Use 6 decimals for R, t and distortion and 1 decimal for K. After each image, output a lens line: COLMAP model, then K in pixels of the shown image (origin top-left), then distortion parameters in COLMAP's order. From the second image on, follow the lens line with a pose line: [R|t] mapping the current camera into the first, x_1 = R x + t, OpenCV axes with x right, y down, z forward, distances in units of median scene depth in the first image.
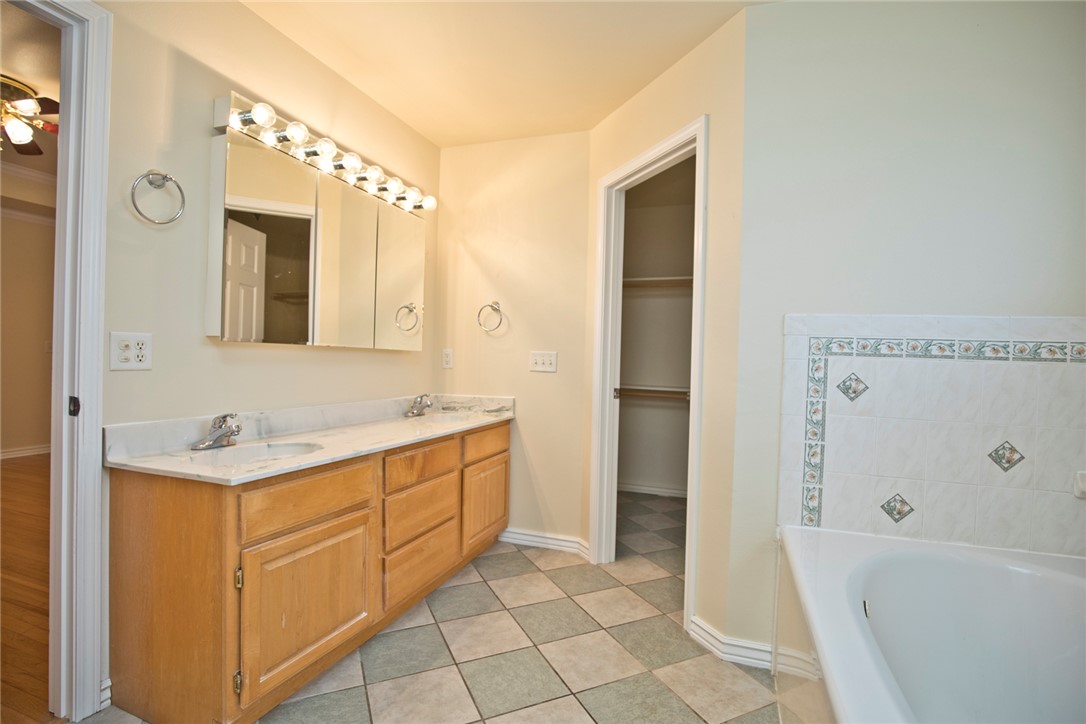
lens RADIAL K [[500.2, 0, 551.6], [0, 500.2, 363.1], [0, 0, 1]] dist [-0.035840, 0.006063]
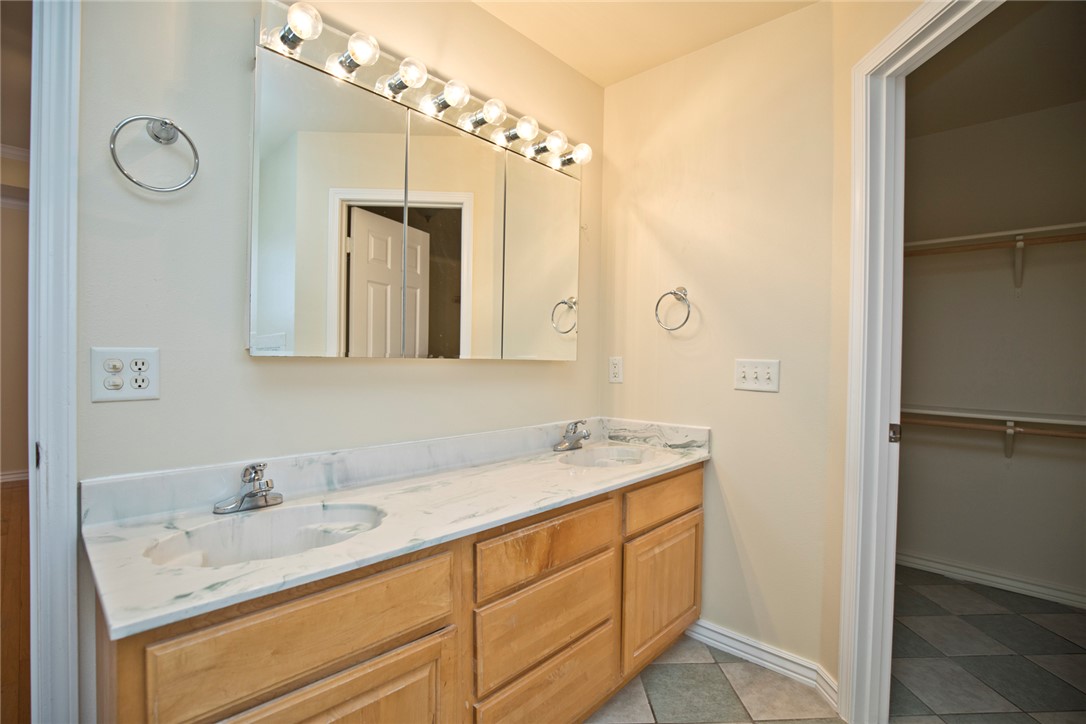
lens RADIAL K [[500.2, 0, 551.6], [0, 500.2, 363.1], [0, 0, 1]] dist [-0.035840, 0.006063]
pose [[0.919460, -0.006705, -0.393126, -0.008577], [0.005904, 0.999977, -0.003247, -0.021589], [0.393139, 0.000665, 0.919479, 0.373793]]
